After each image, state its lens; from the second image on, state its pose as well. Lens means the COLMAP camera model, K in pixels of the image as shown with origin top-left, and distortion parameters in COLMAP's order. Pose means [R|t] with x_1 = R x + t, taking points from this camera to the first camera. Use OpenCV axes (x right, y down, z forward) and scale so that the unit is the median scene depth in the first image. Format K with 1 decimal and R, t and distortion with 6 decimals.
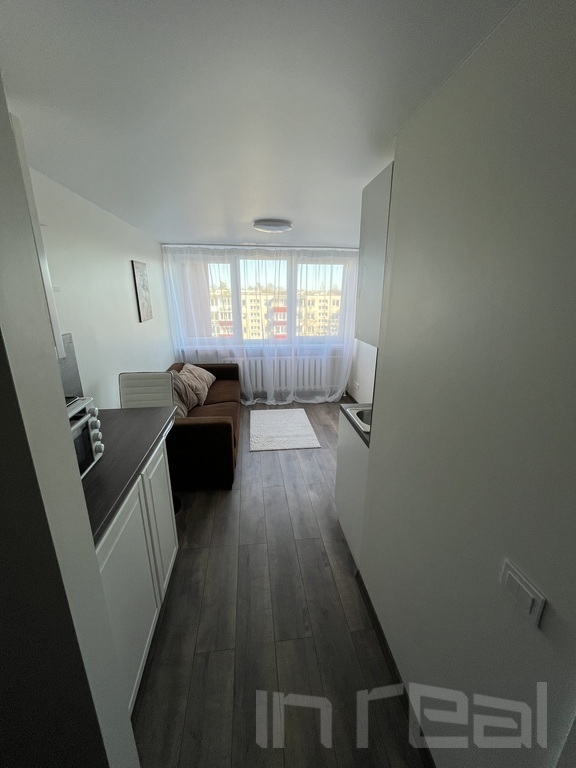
lens RADIAL K [[309.0, 0, 289.7], [0, 309.0, 381.4], [0, 0, 1]] dist [-0.003035, -0.000165]
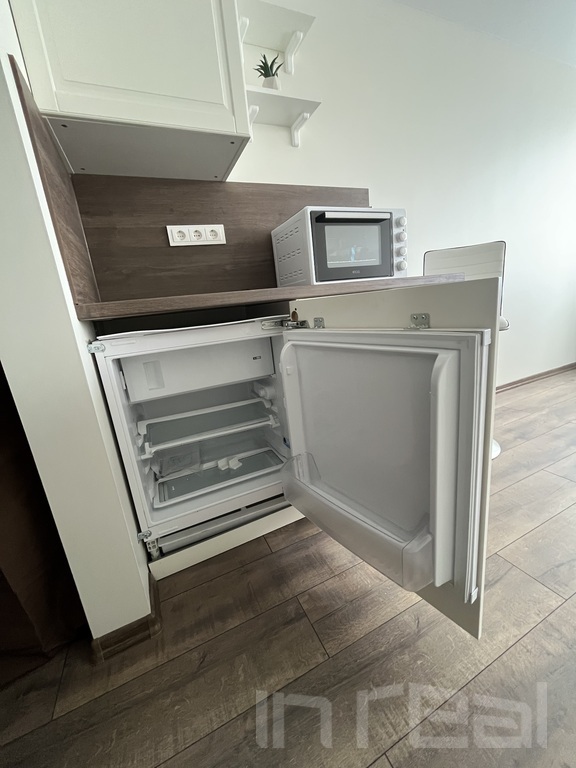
lens RADIAL K [[309.0, 0, 289.7], [0, 309.0, 381.4], [0, 0, 1]] dist [-0.003035, -0.000165]
pose [[0.297749, 0.195748, -0.934360, 0.070479], [-0.162095, 0.974906, 0.152588, 0.131247], [0.940782, 0.106022, 0.322007, 0.268710]]
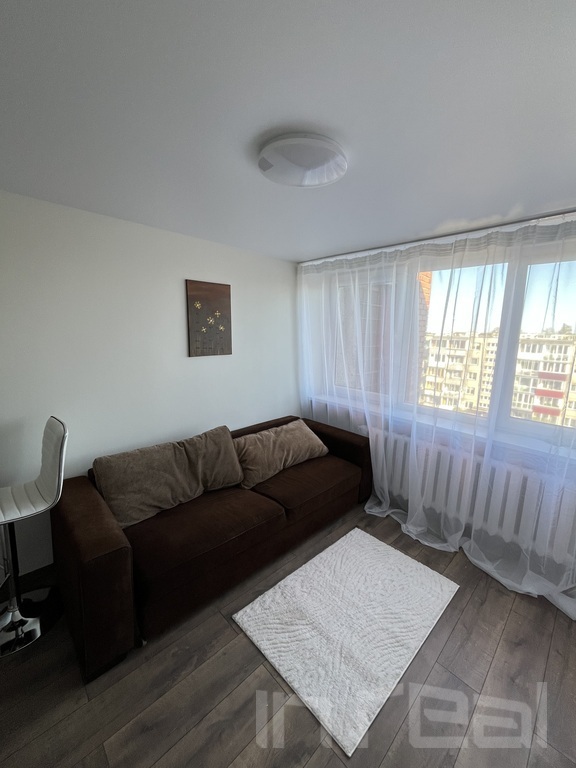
lens RADIAL K [[309.0, 0, 289.7], [0, 309.0, 381.4], [0, 0, 1]] dist [-0.003035, -0.000165]
pose [[0.598459, 0.143330, -0.788228, 0.230115], [-0.244741, 0.969542, -0.009520, -0.144101], [0.762855, 0.198609, 0.615310, 0.564477]]
